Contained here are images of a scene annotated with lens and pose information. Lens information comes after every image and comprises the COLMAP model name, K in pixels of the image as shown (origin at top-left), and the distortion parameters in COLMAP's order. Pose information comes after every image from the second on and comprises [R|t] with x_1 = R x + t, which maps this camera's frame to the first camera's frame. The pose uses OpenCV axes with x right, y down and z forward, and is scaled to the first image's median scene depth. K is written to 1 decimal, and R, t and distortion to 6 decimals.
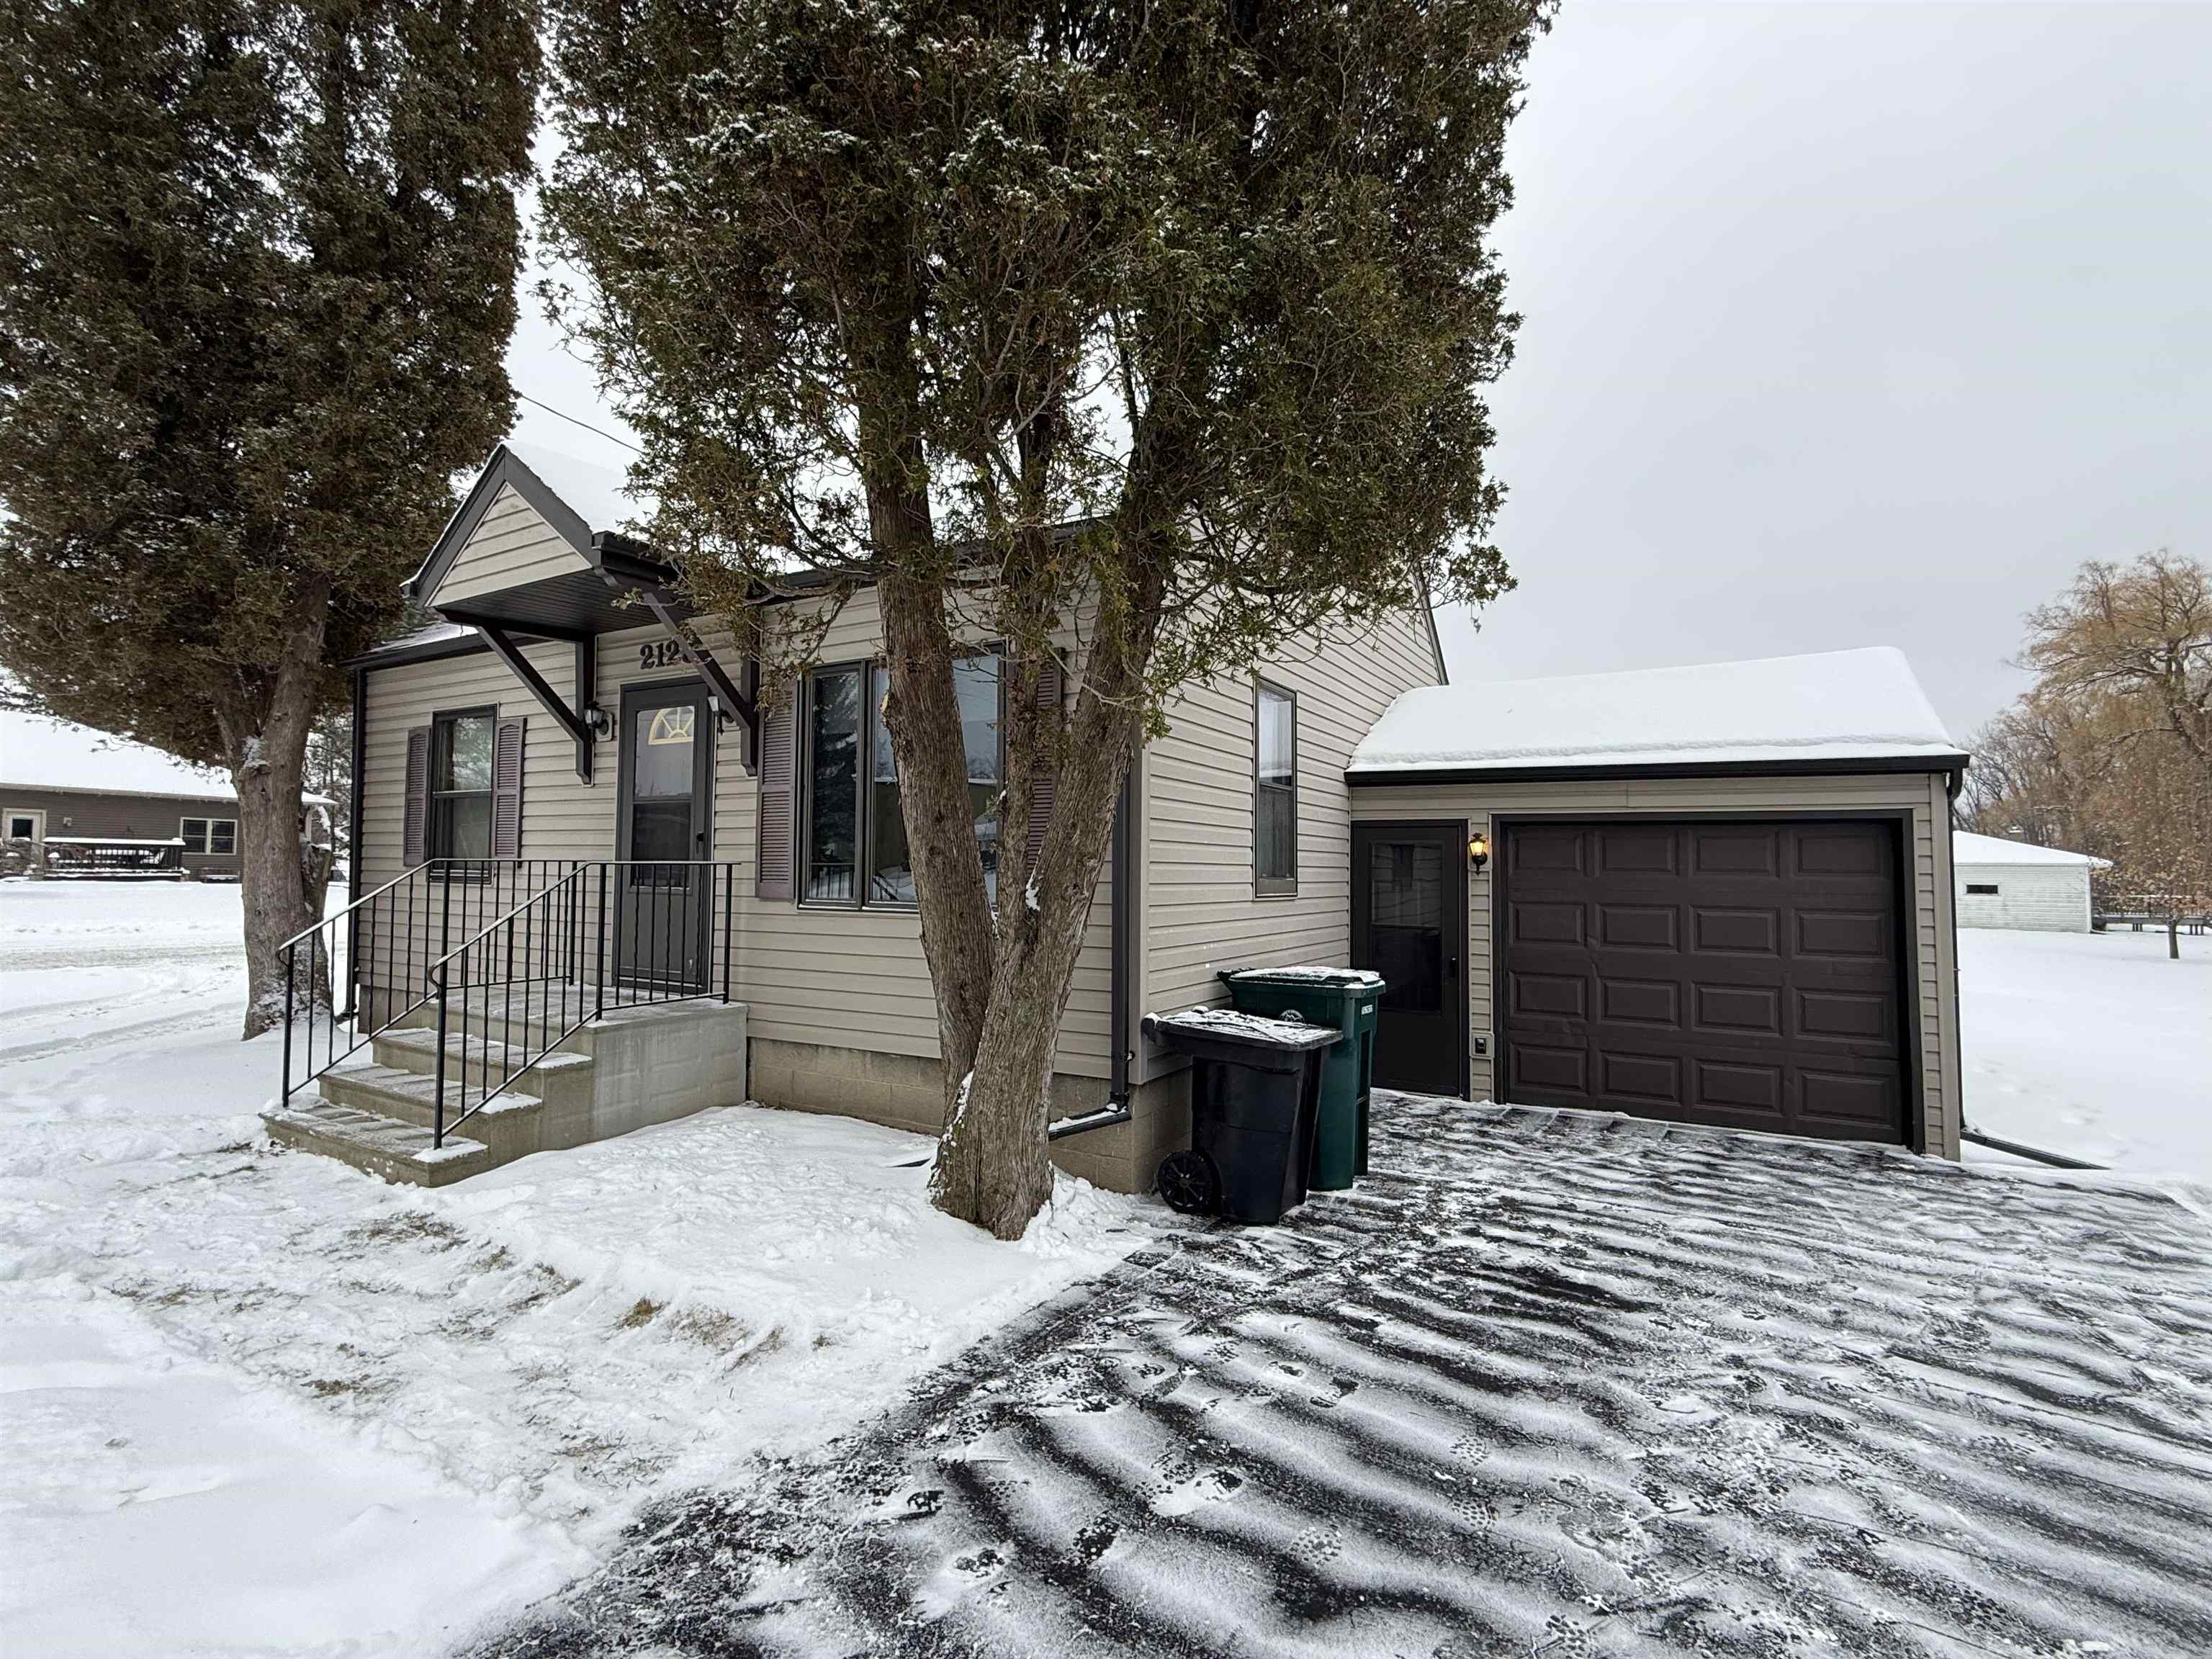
lens RADIAL K [[1022.6, 0, 1107.9], [0, 1022.6, 828.2], [0, 0, 1]] dist [-0.001968, -0.001303]
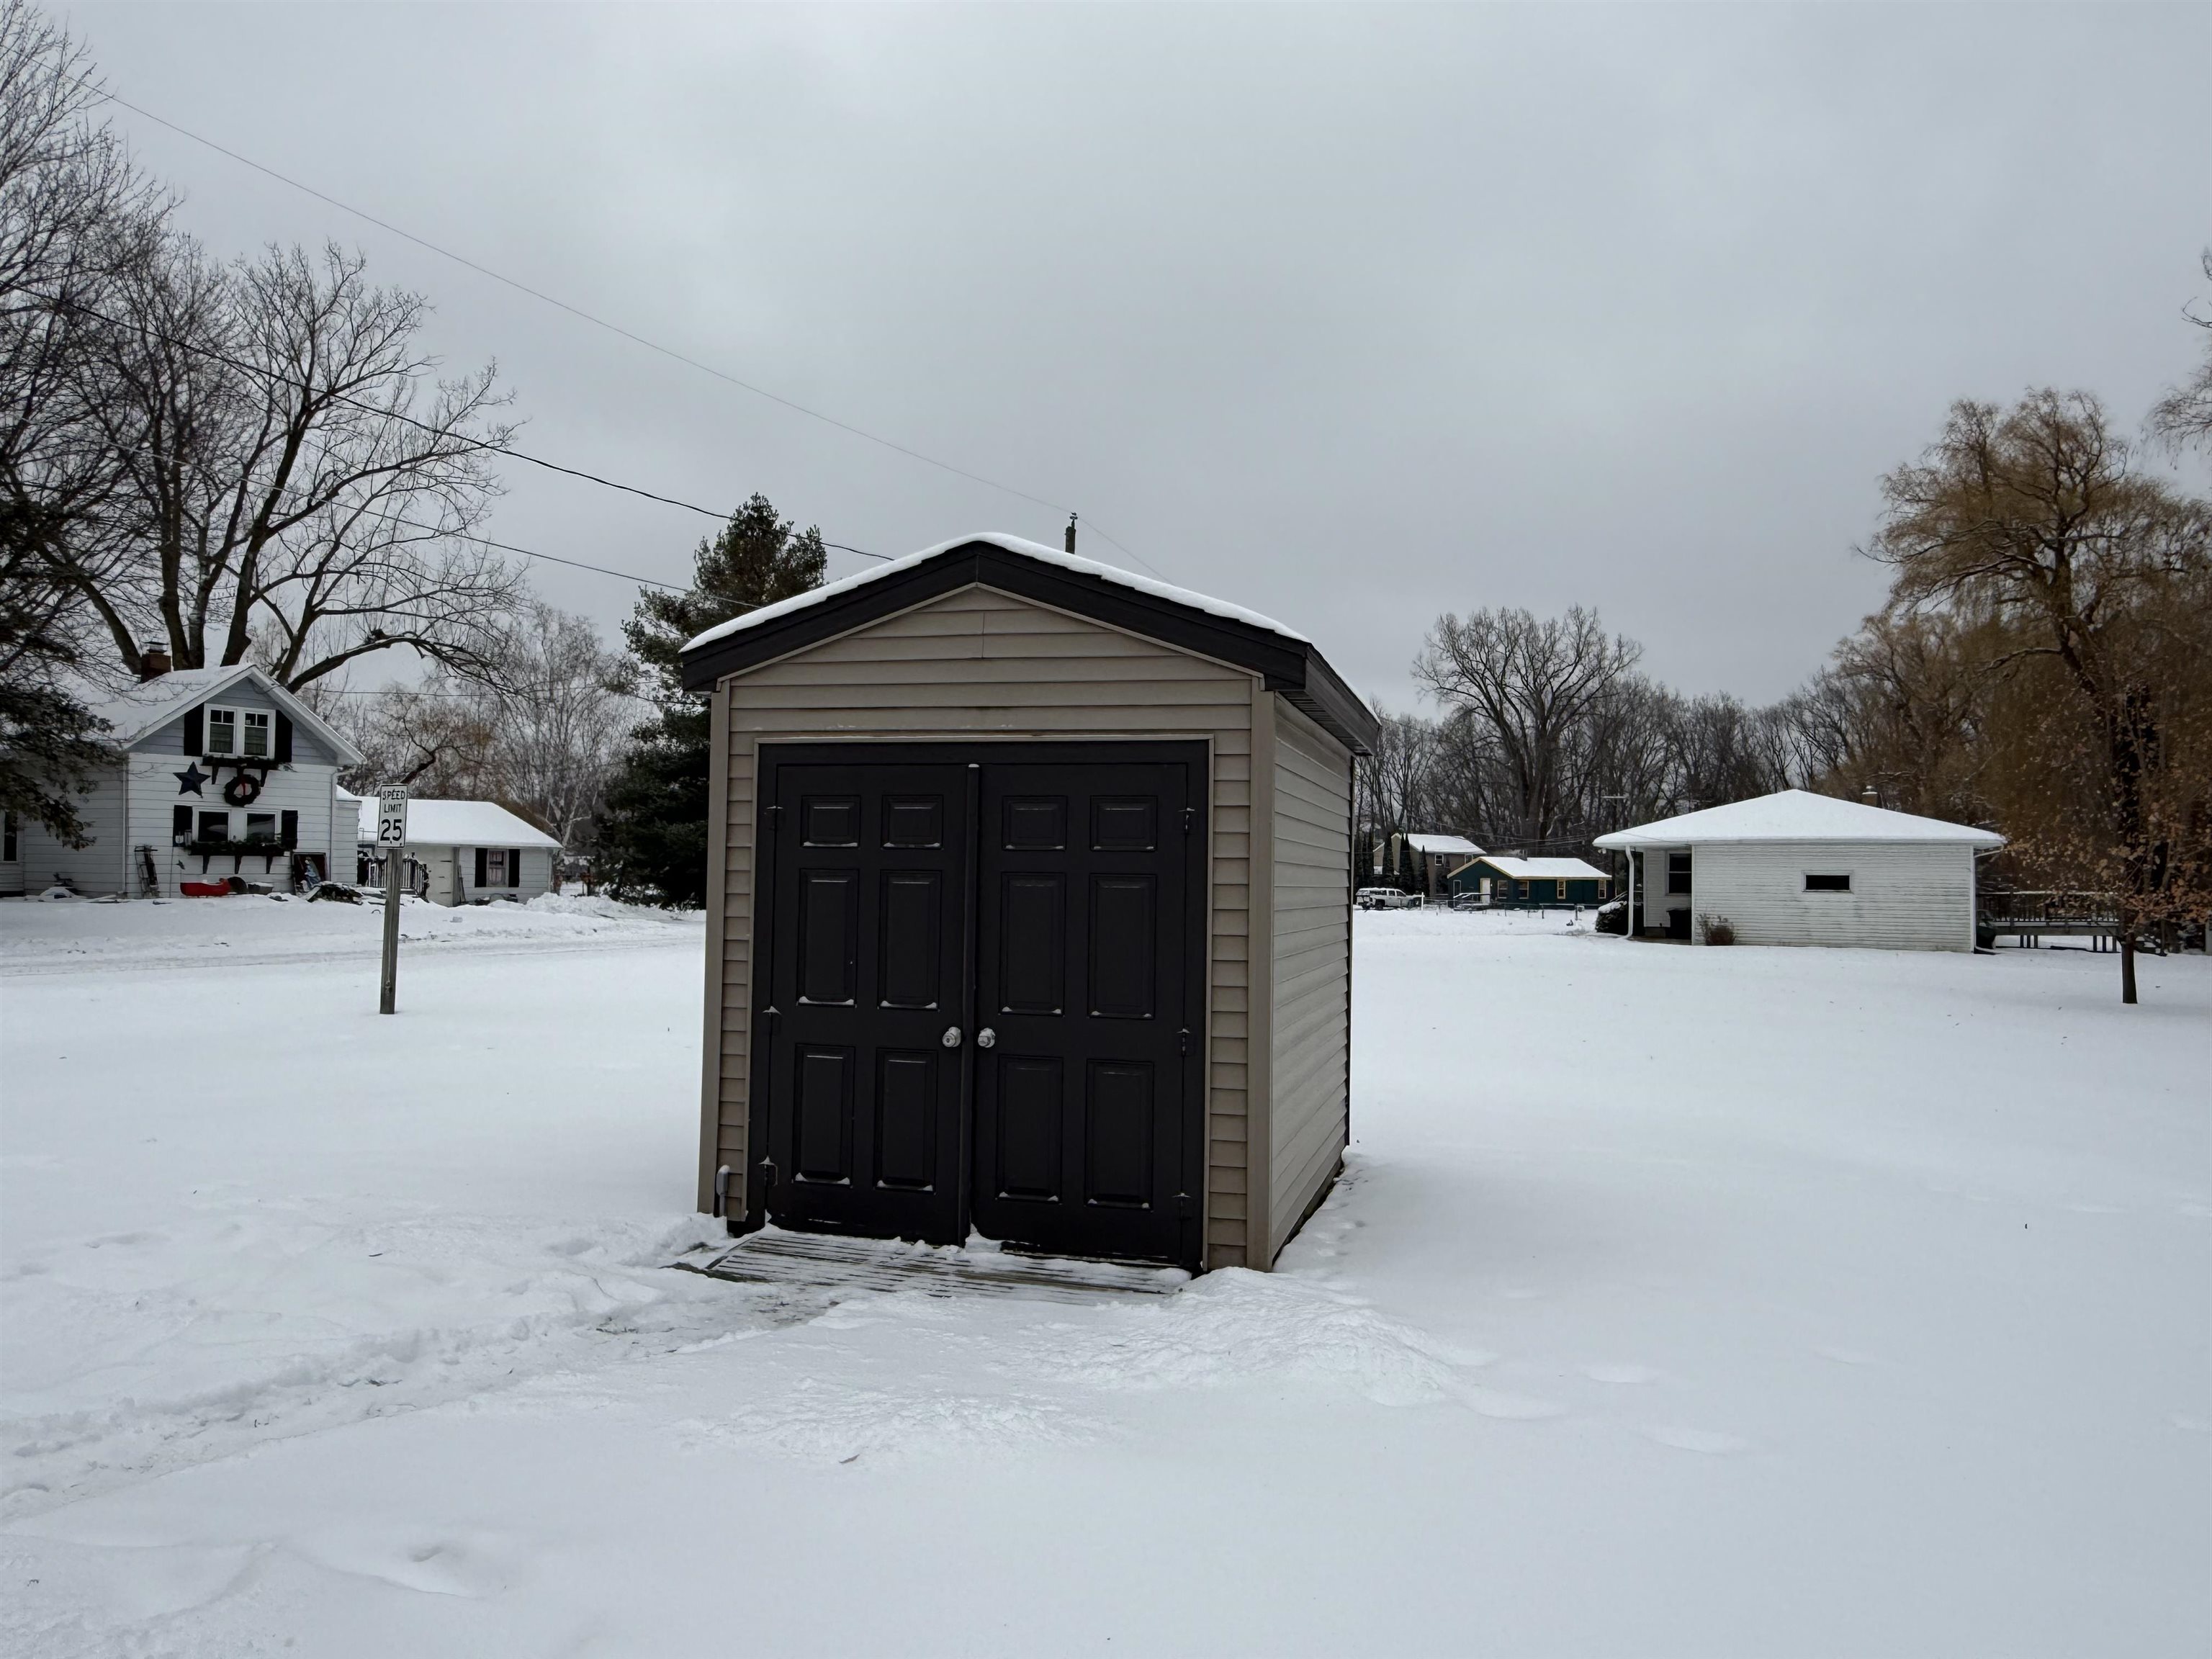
lens RADIAL K [[1479.2, 0, 1106.7], [0, 1479.2, 825.5], [0, 0, 1]] dist [-0.004312, -0.001291]
pose [[0.965447, 0.007944, 0.260478, 1.324389], [-0.012151, 0.999820, 0.014547, 0.116850], [-0.260315, -0.017210, 0.965370, 1.635371]]
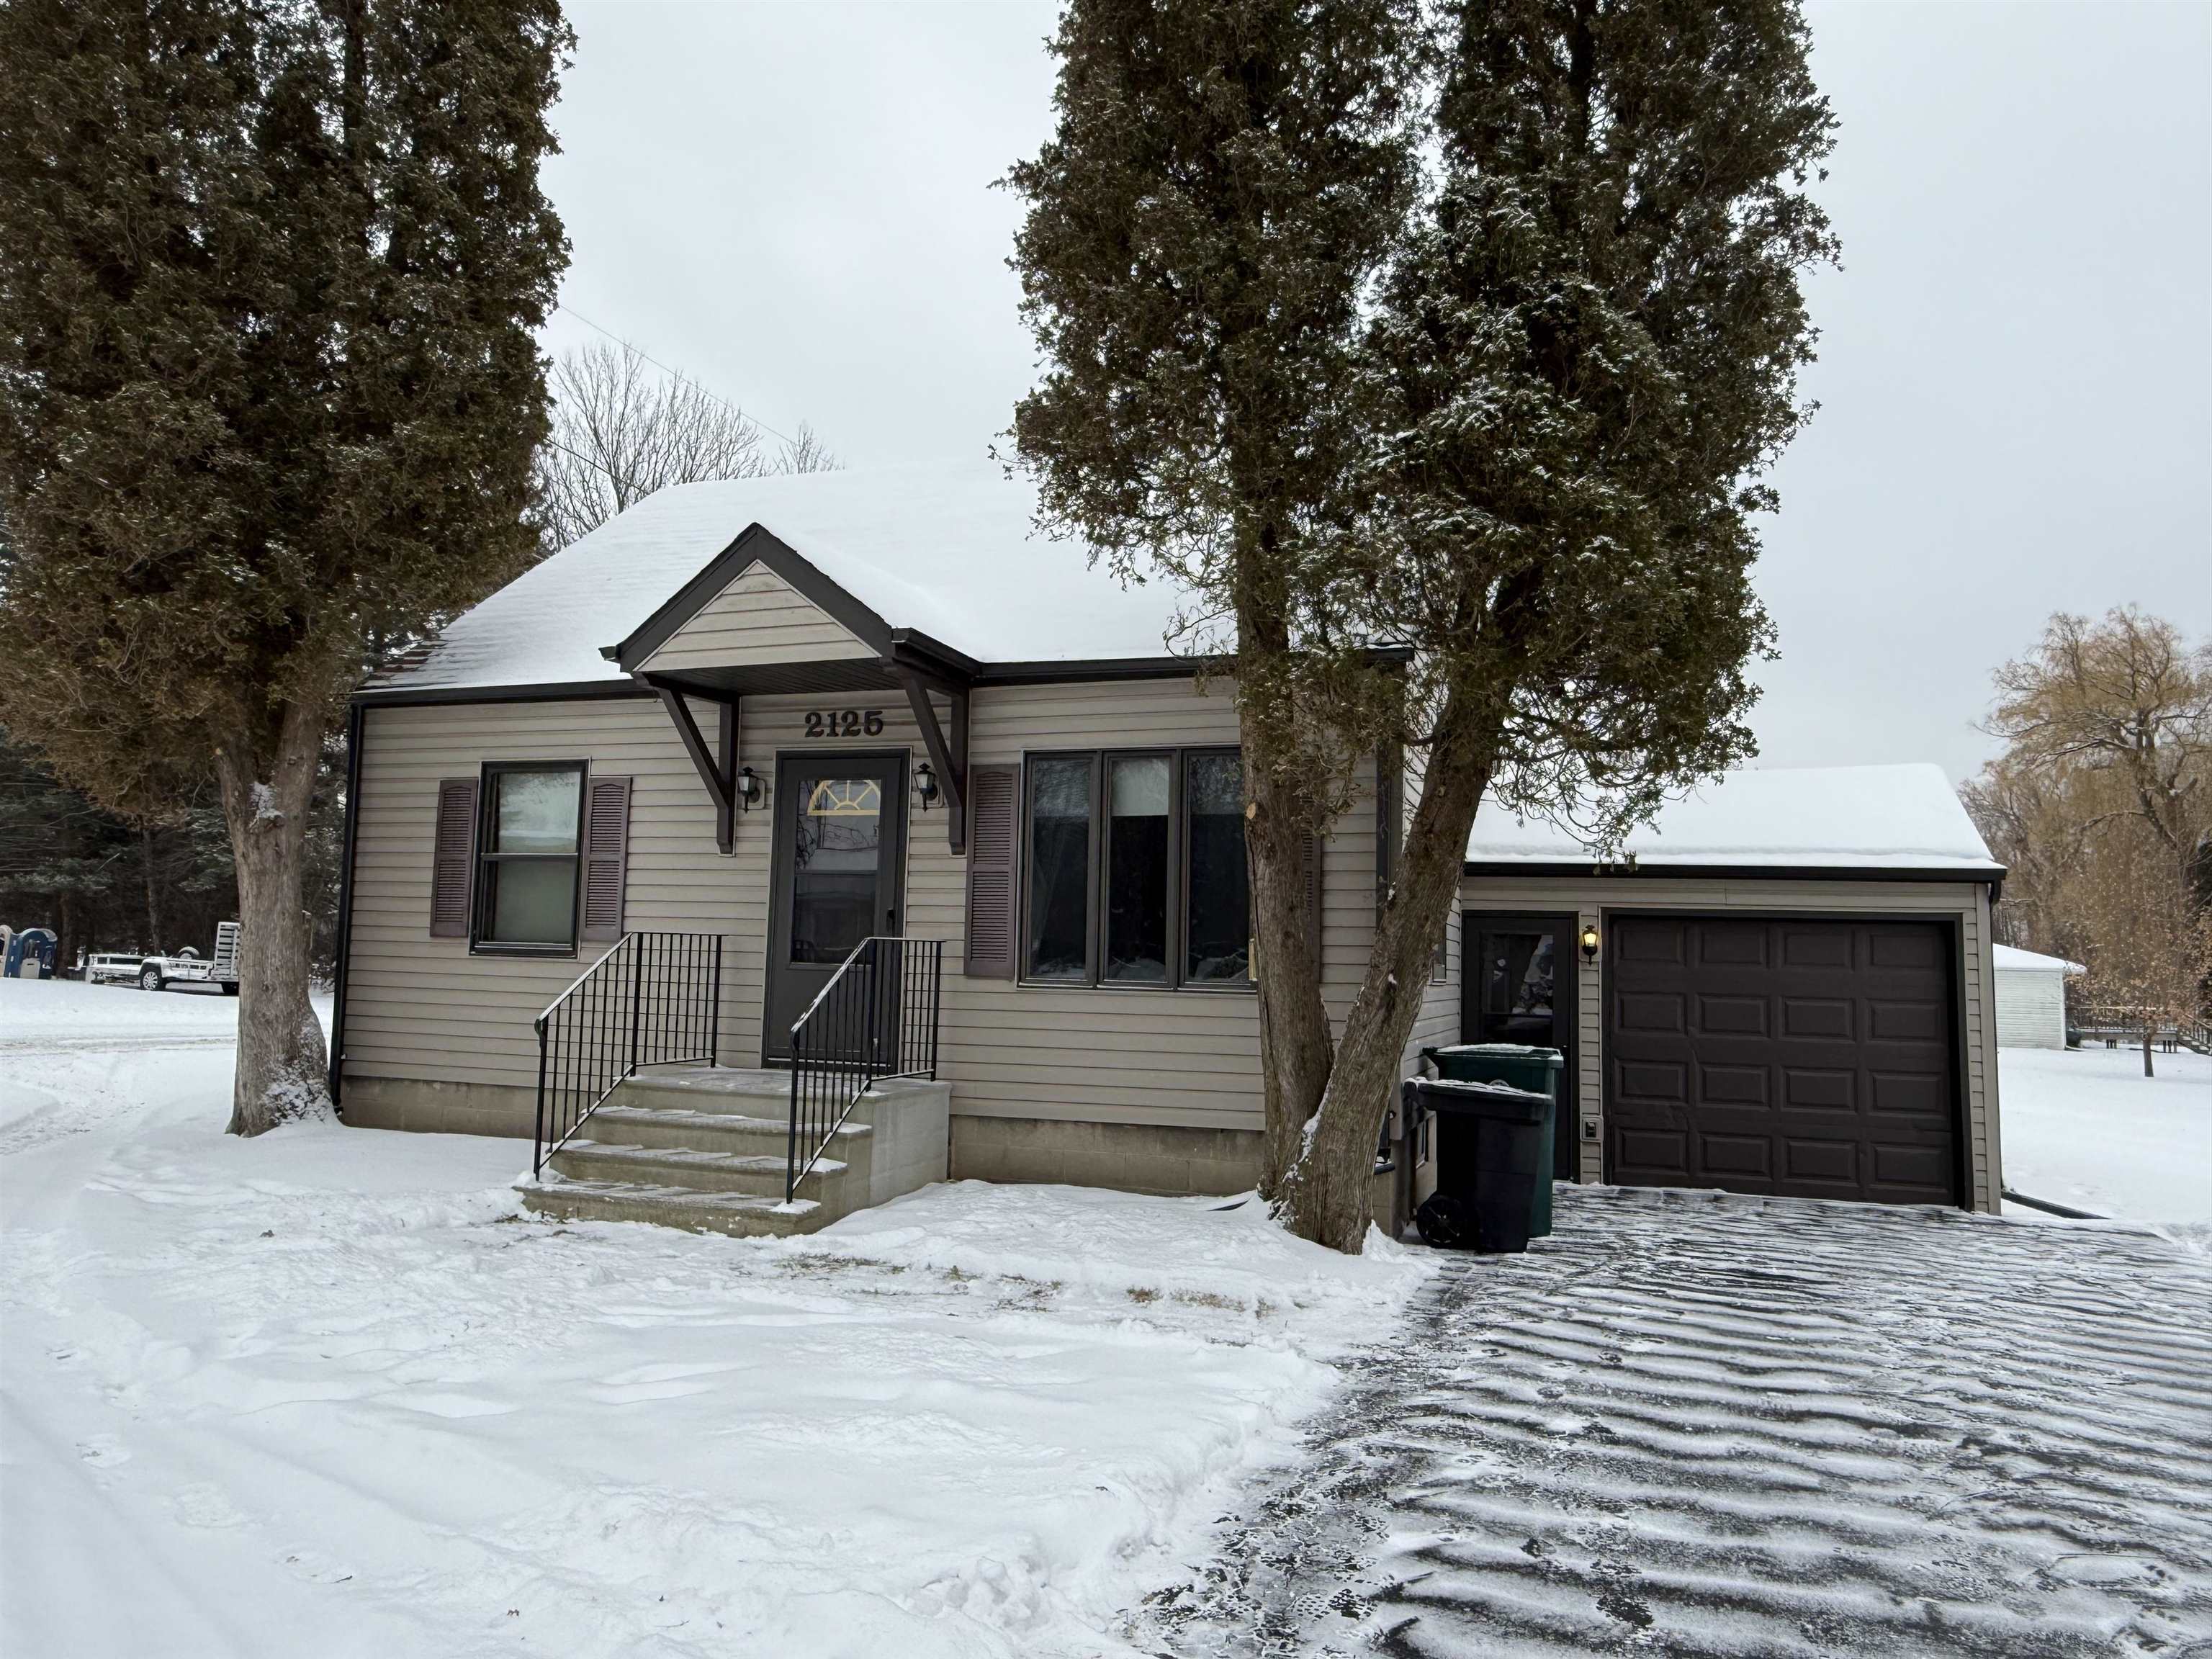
lens RADIAL K [[1479.2, 0, 1100.0], [0, 1479.2, 831.3], [0, 0, 1]] dist [-0.004312, -0.001291]
pose [[0.981236, 0.032943, 0.189975, -0.432298], [-0.024123, 0.998529, -0.048553, -0.005811], [-0.191295, 0.043059, 0.980588, -0.404241]]
